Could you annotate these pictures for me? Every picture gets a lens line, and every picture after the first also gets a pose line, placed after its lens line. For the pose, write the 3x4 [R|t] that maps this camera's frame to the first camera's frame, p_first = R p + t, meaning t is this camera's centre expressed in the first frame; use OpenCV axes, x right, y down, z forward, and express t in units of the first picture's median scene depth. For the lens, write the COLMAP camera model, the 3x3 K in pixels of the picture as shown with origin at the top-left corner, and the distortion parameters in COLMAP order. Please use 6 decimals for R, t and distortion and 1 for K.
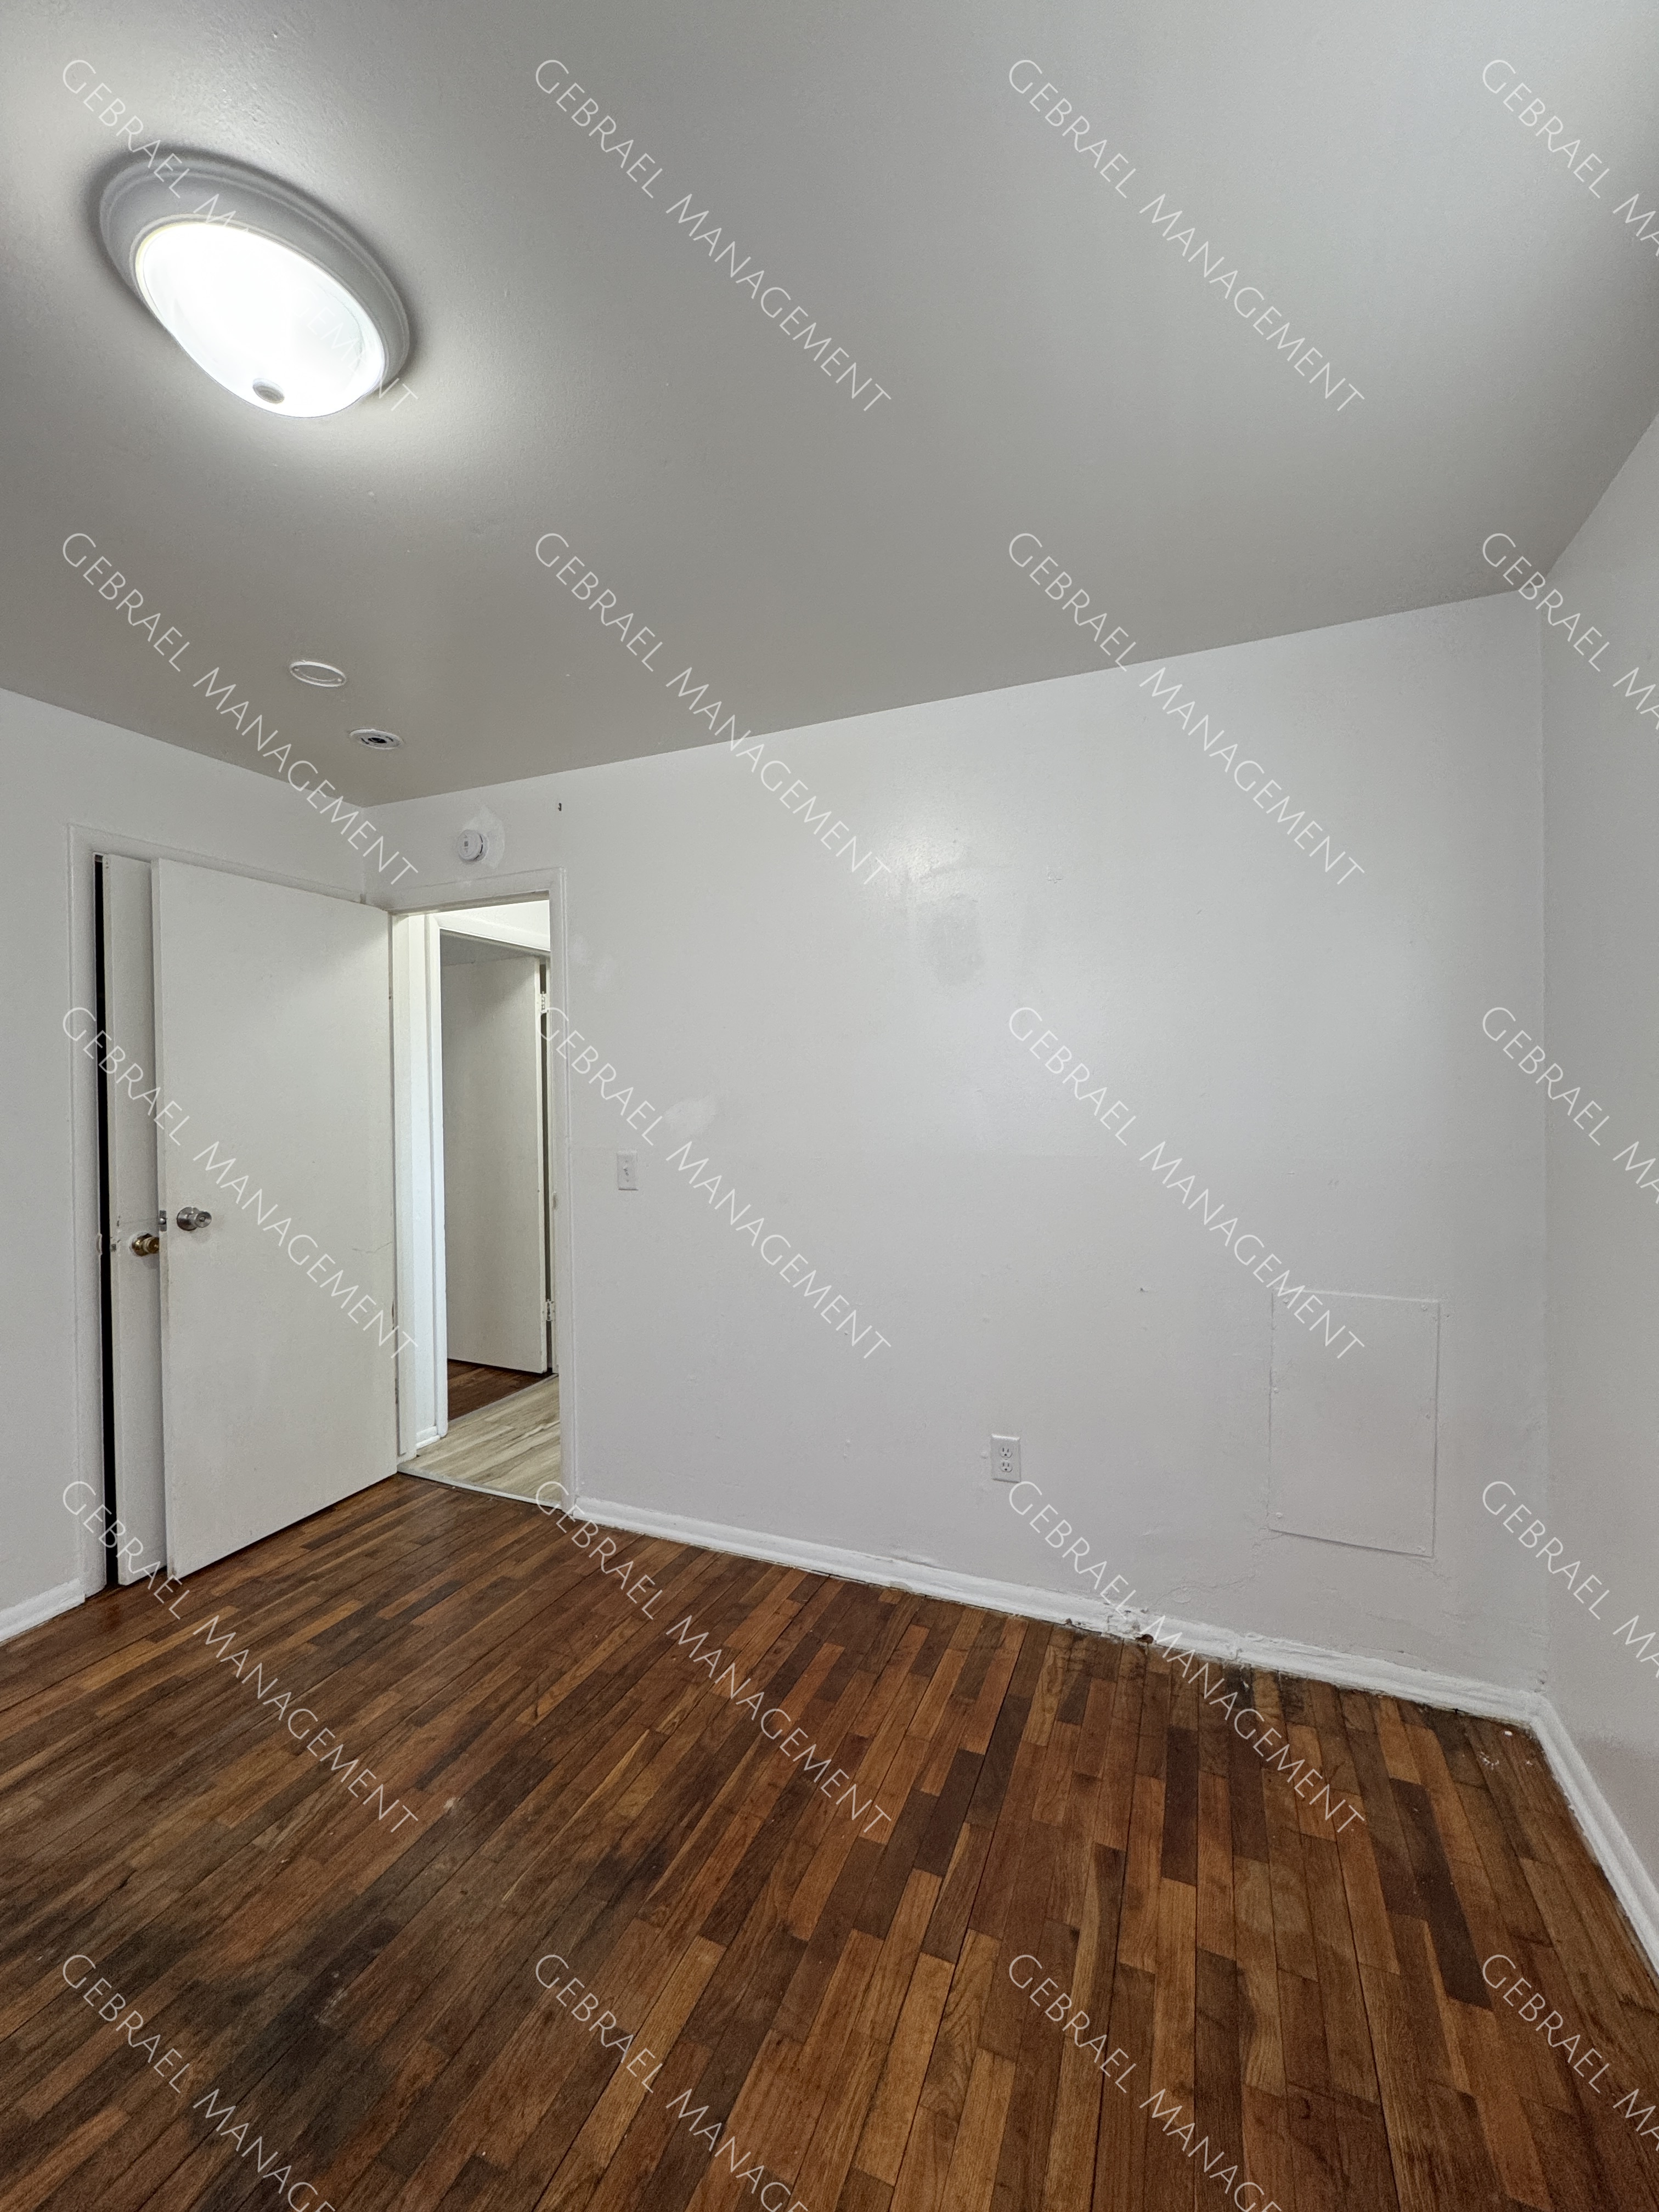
lens RADIAL K [[881.1, 0, 831.6], [0, 881.1, 1097.9], [0, 0, 1]] dist [-0.003416, 0.001080]
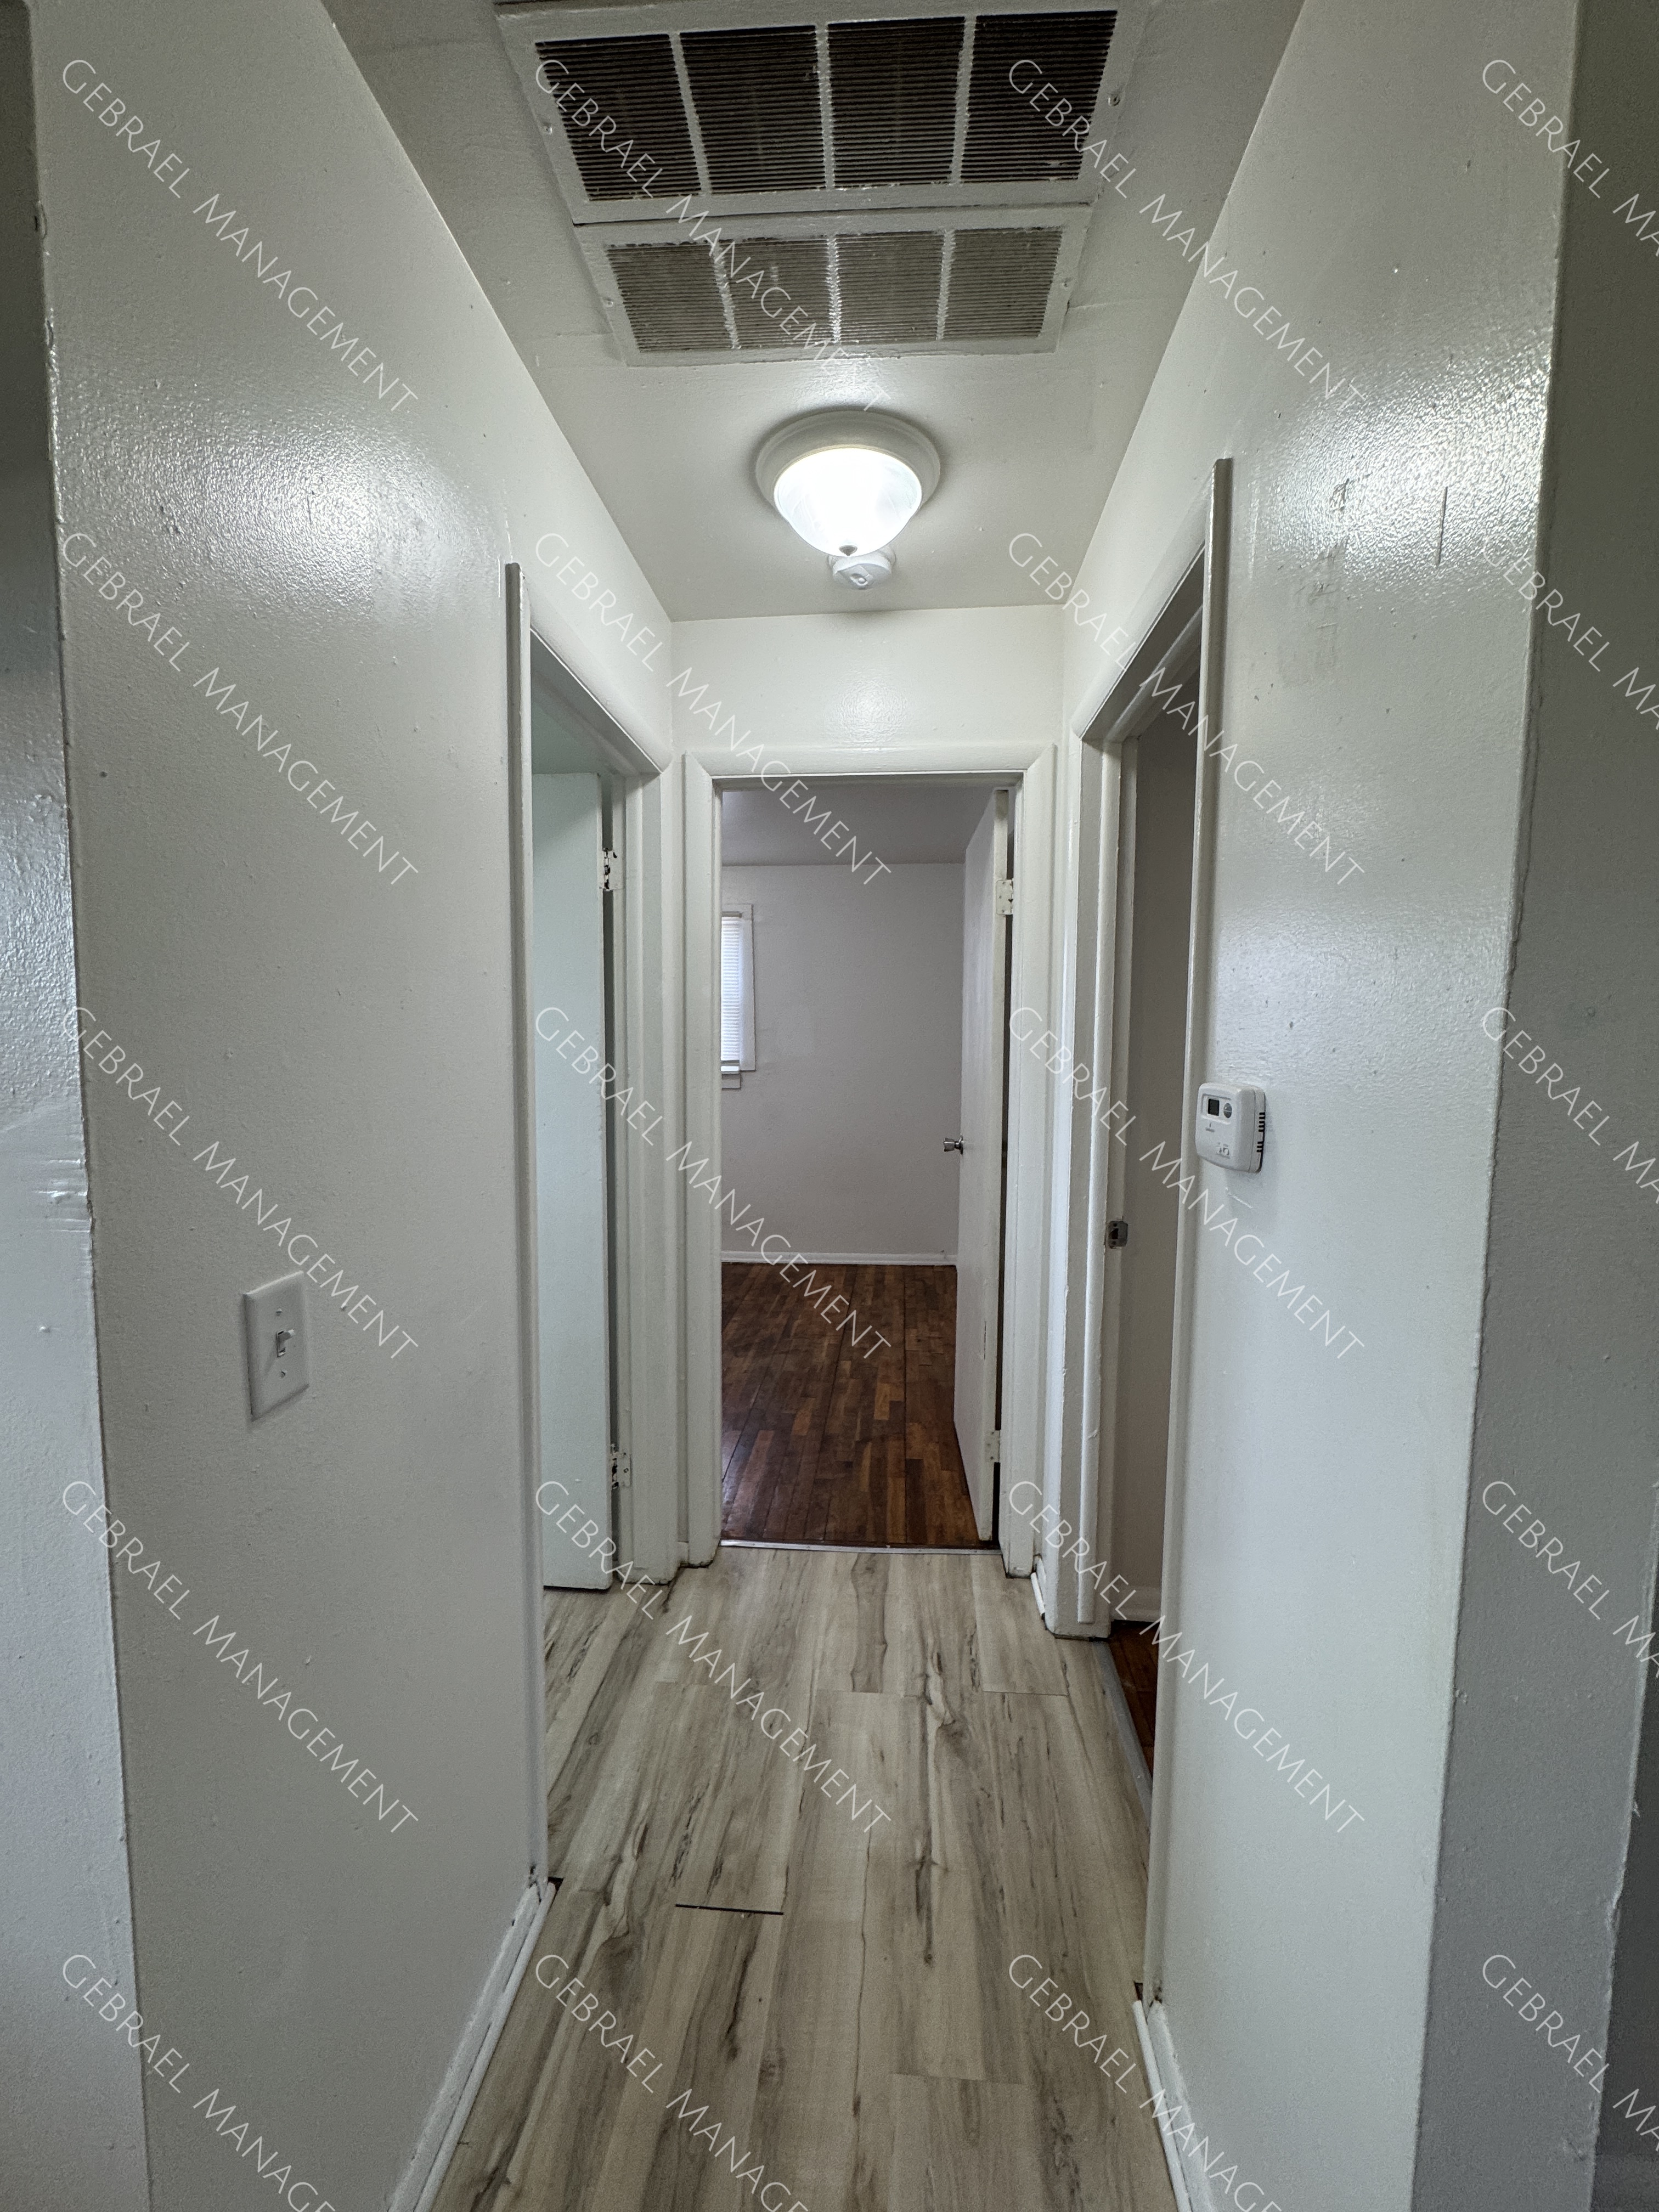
lens RADIAL K [[881.1, 0, 834.9], [0, 881.1, 1108.9], [0, 0, 1]] dist [-0.003416, 0.001080]
pose [[-0.945245, 0.031132, -0.324873, -0.230309], [-0.001164, 0.995112, 0.098746, -0.044467], [0.326359, 0.093717, -0.940589, 2.804583]]
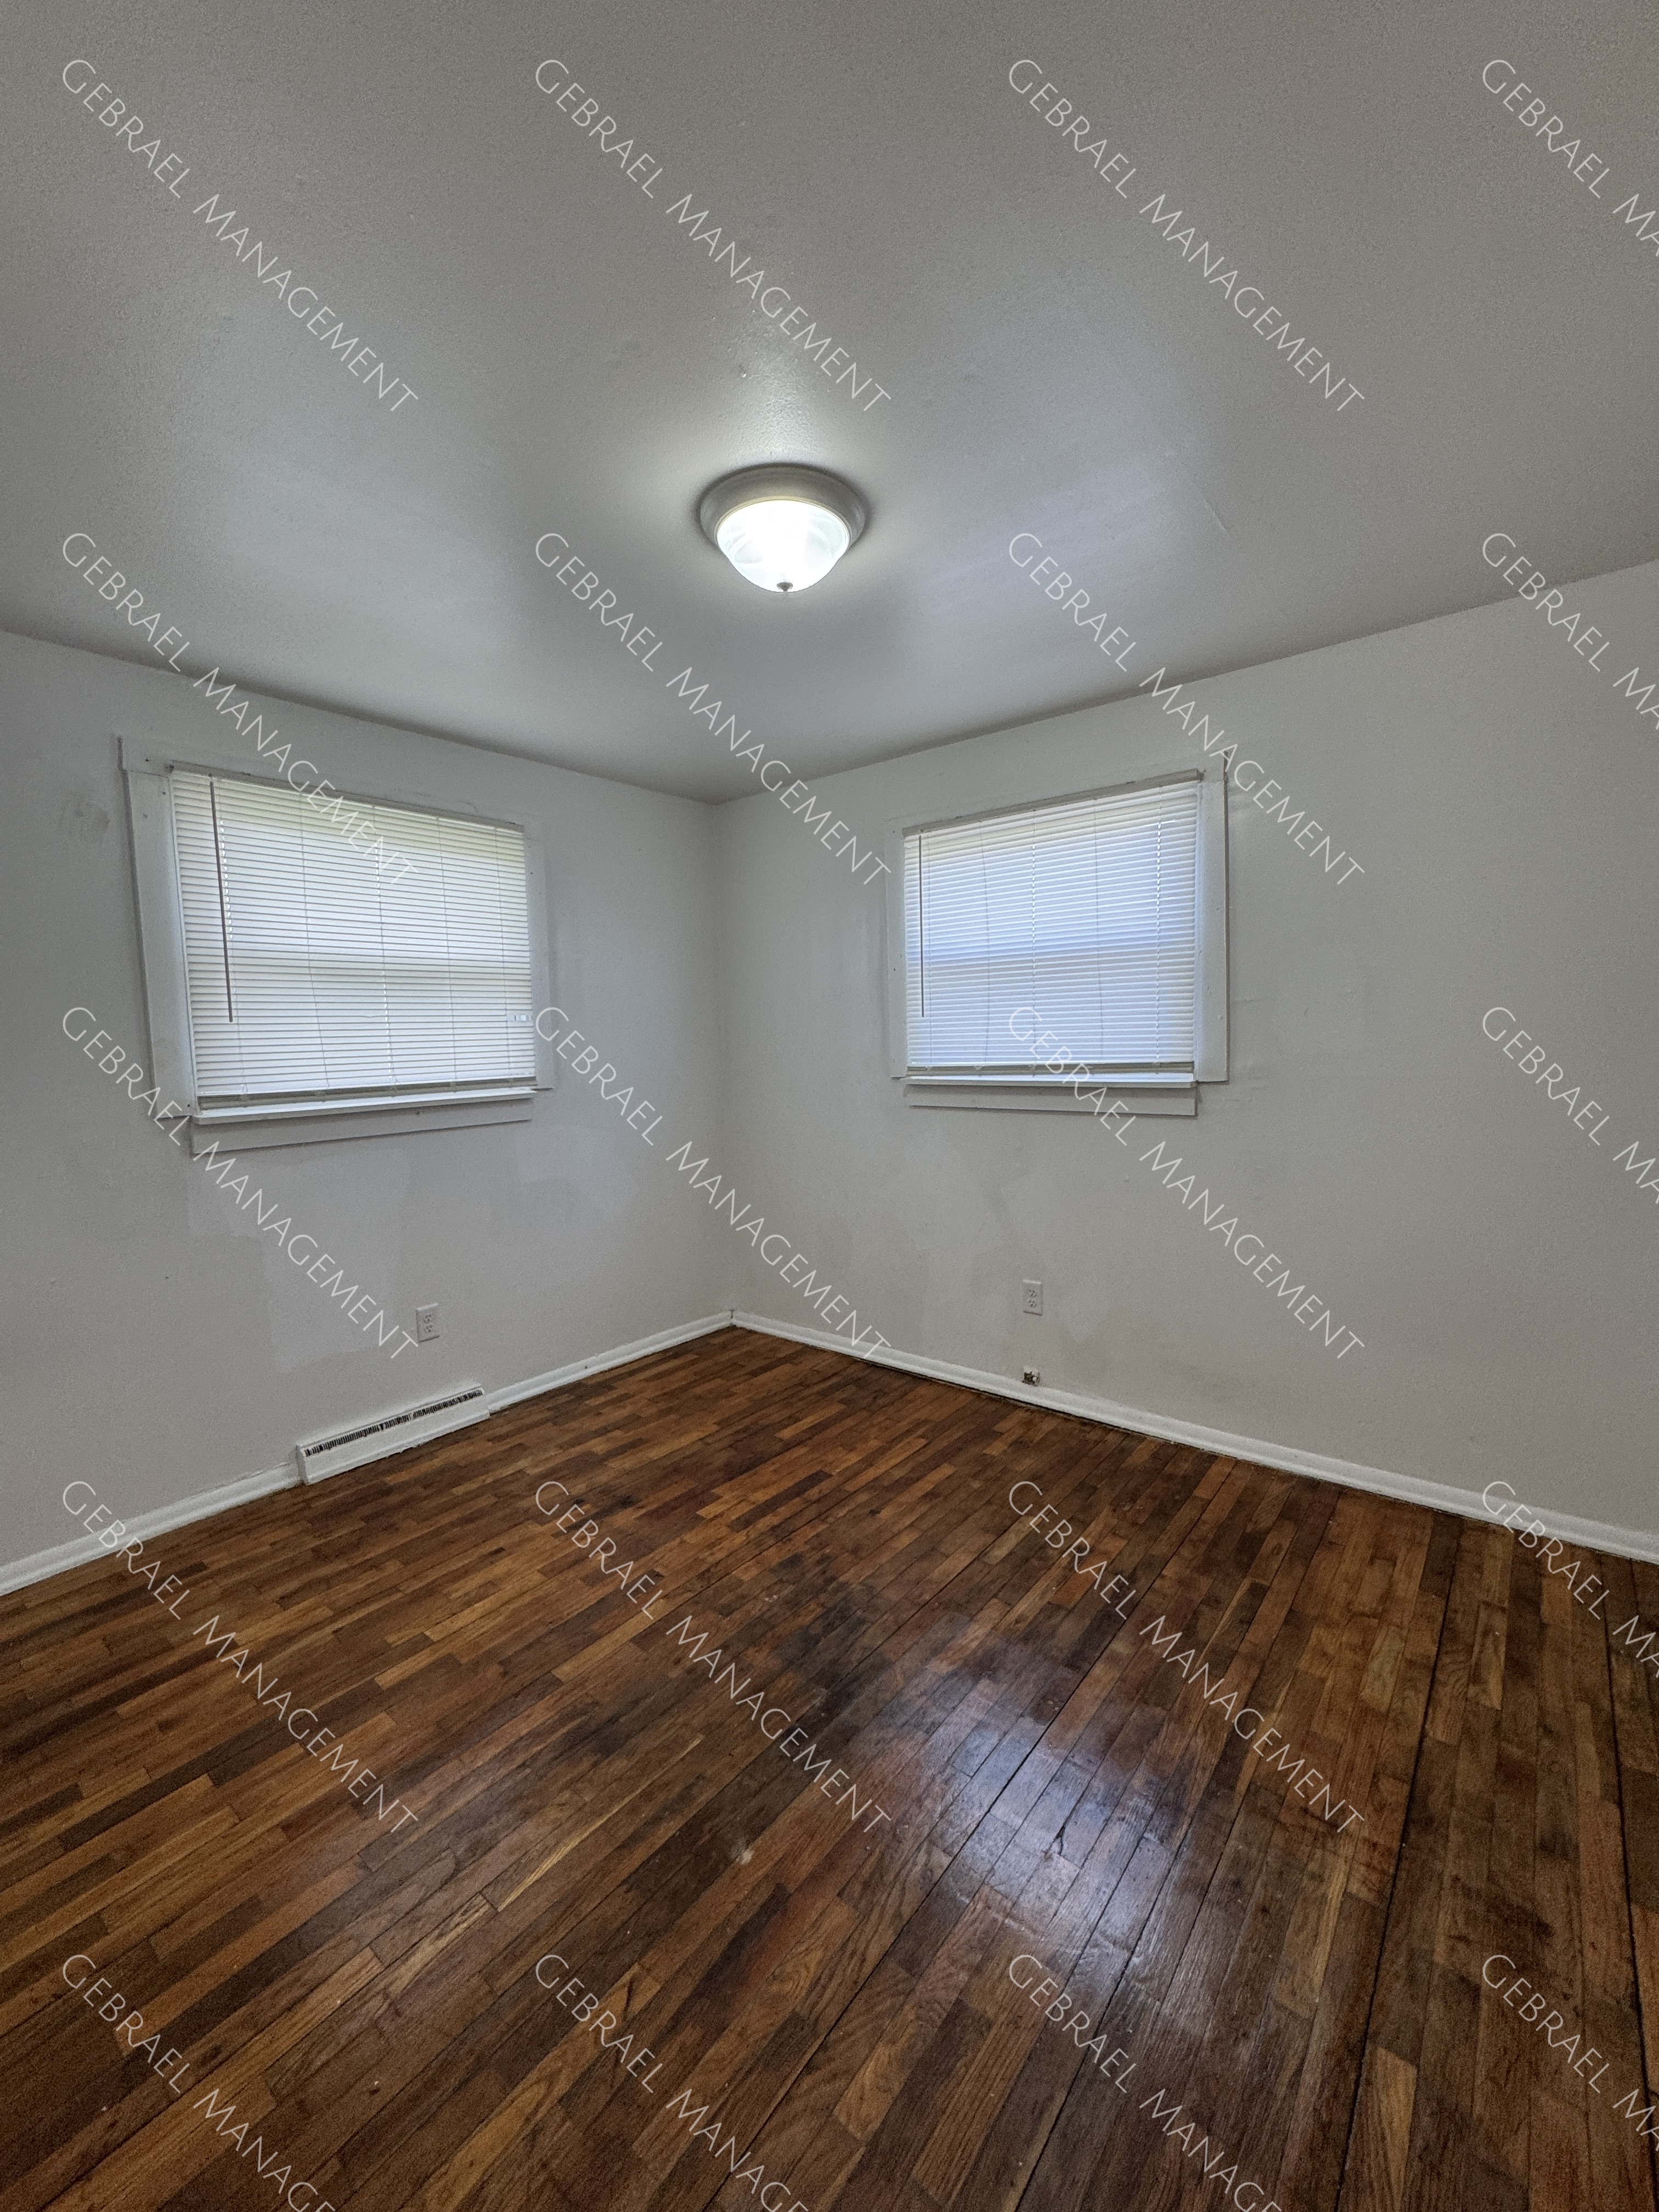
lens RADIAL K [[881.1, 0, 839.4], [0, 881.1, 1113.7], [0, 0, 1]] dist [-0.003416, 0.001080]
pose [[-0.963777, 0.010010, 0.266523, -0.692343], [0.038798, 0.993927, 0.102970, -0.007297], [-0.263874, 0.109581, -0.958312, 1.572687]]
